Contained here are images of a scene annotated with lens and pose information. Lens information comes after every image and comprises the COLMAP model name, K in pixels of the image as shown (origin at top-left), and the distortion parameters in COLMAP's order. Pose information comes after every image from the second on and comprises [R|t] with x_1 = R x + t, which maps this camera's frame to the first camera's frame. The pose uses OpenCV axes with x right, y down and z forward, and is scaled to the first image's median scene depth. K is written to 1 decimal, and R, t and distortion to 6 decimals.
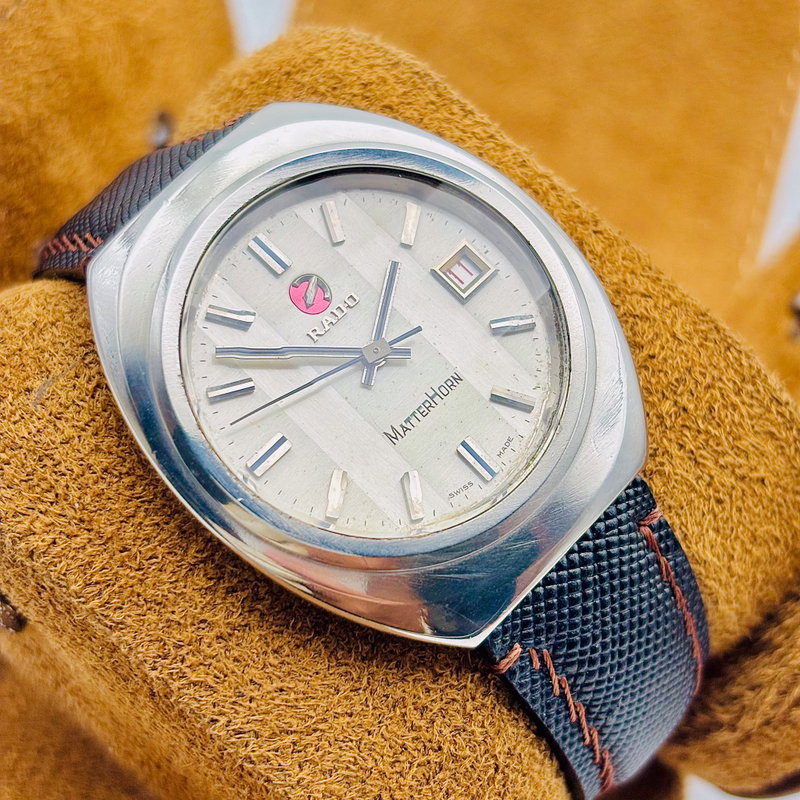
lens RADIAL K [[1779.1, 0, 400.0], [0, 1779.1, 400.0], [0, 0, 1]] dist [0.218027, -1.016171]
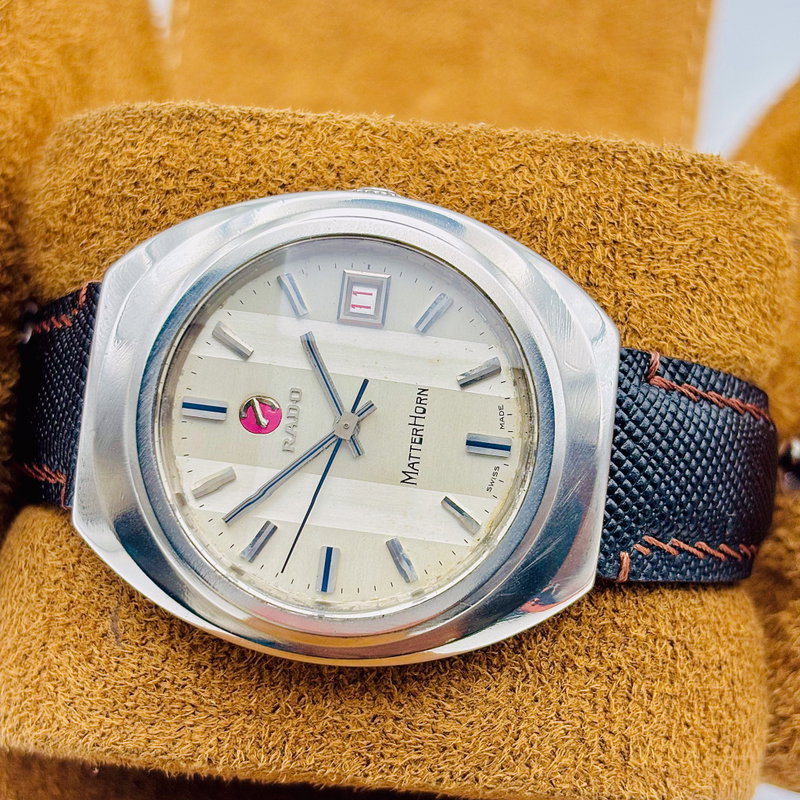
lens RADIAL K [[1779.1, 0, 400.0], [0, 1779.1, 400.0], [0, 0, 1]] dist [0.218027, -1.016171]
pose [[0.794221, -0.596724, -0.114601, 0.134539], [0.604404, 0.756423, 0.250038, -0.271691], [-0.062517, -0.267851, 0.961430, 0.016576]]
